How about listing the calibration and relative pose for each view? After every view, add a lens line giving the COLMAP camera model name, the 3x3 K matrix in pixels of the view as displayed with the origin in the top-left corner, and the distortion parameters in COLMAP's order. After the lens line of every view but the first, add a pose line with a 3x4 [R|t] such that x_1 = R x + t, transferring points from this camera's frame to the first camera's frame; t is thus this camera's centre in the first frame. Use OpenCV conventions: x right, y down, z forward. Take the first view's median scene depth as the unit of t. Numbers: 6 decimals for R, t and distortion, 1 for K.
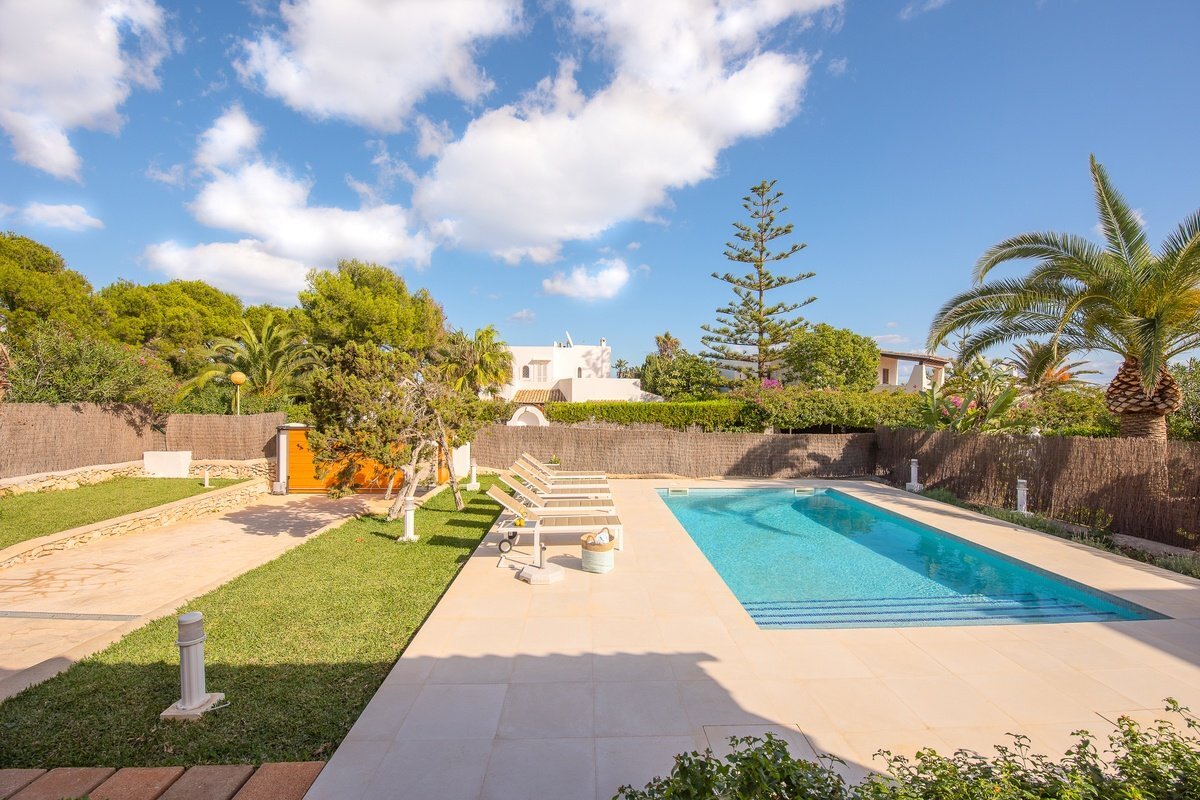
lens RADIAL K [[516.6, 0, 597.4], [0, 516.6, 404.5], [0, 0, 1]] dist [-0.018656, 0.000421]
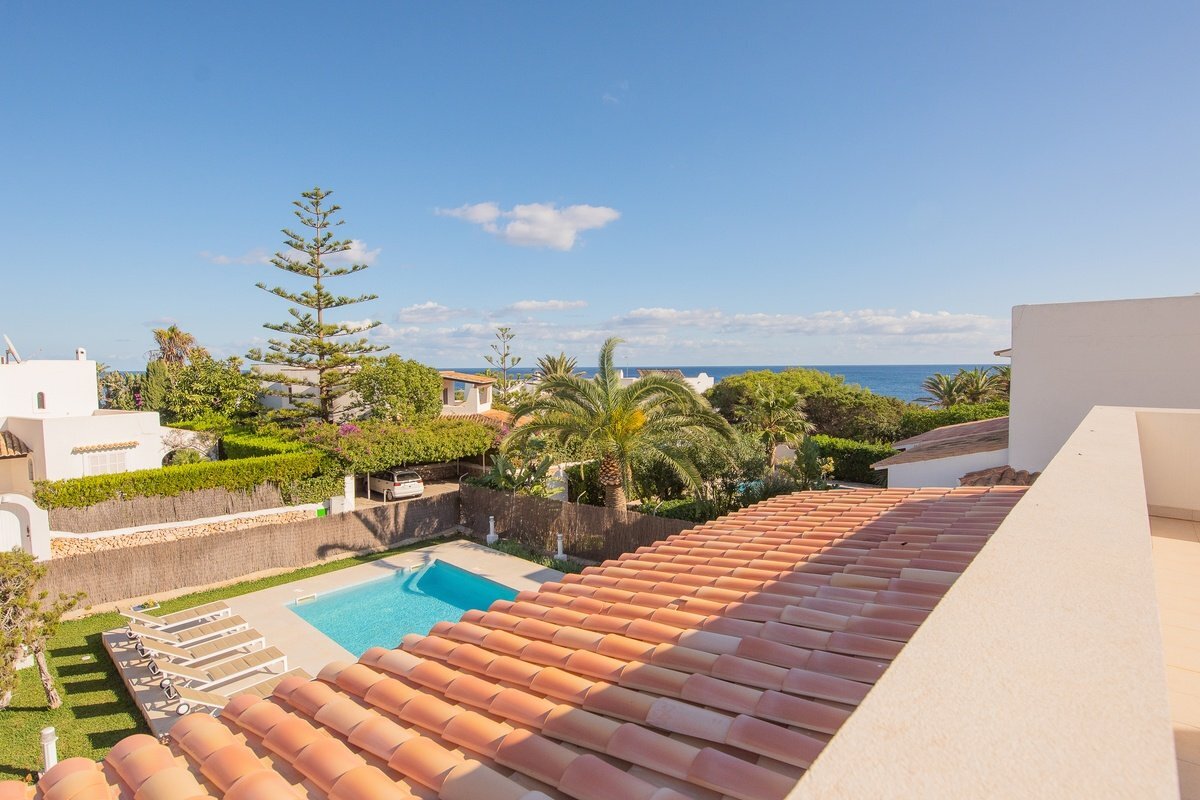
lens RADIAL K [[580.8, 0, 604.0], [0, 580.8, 402.9], [0, 0, 1]] dist [-0.000408, -0.000039]
pose [[0.690709, -0.057905, 0.720811, -0.090379], [0.028429, 0.998193, 0.052946, -0.099202], [-0.722574, -0.016078, 0.691107, -0.083901]]
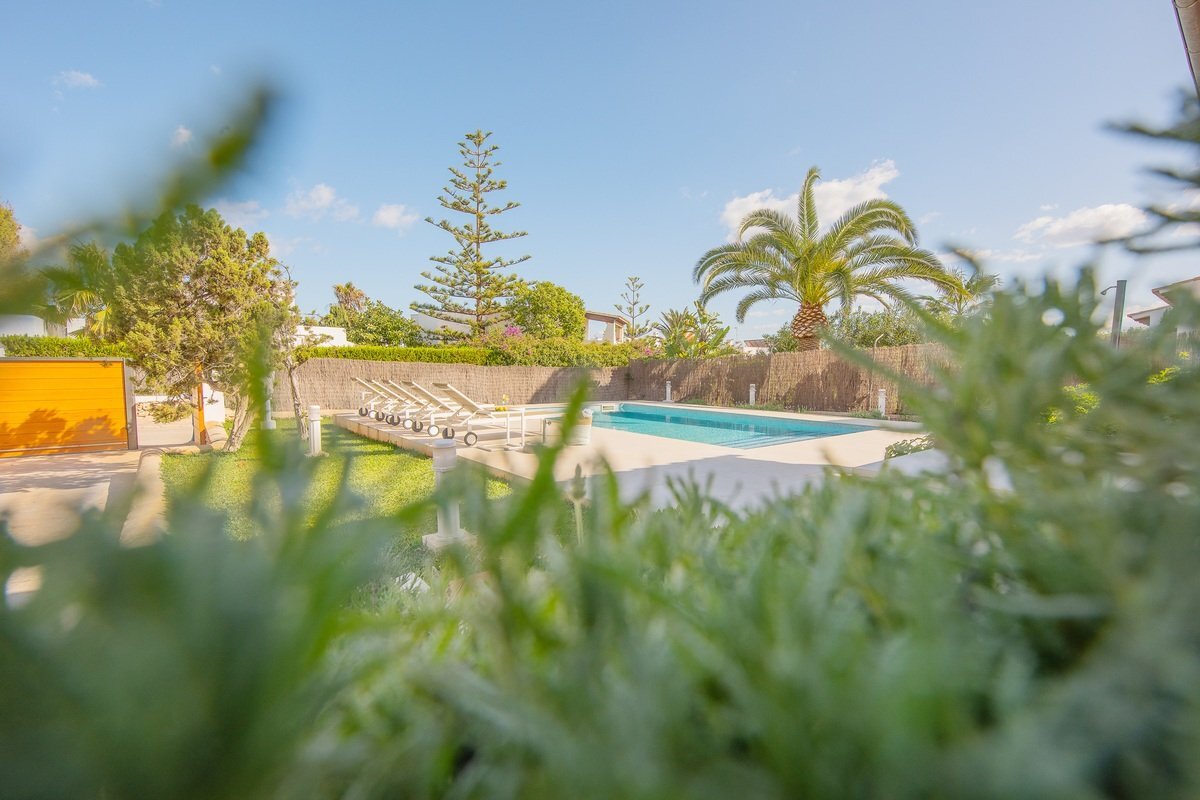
lens RADIAL K [[531.2, 0, 597.3], [0, 531.2, 409.1], [0, 0, 1]] dist [0.003059, -0.000462]
pose [[0.807761, -0.047551, 0.587590, -0.123074], [0.008859, 0.997608, 0.068554, 0.033657], [-0.589444, -0.050170, 0.806250, 0.014332]]
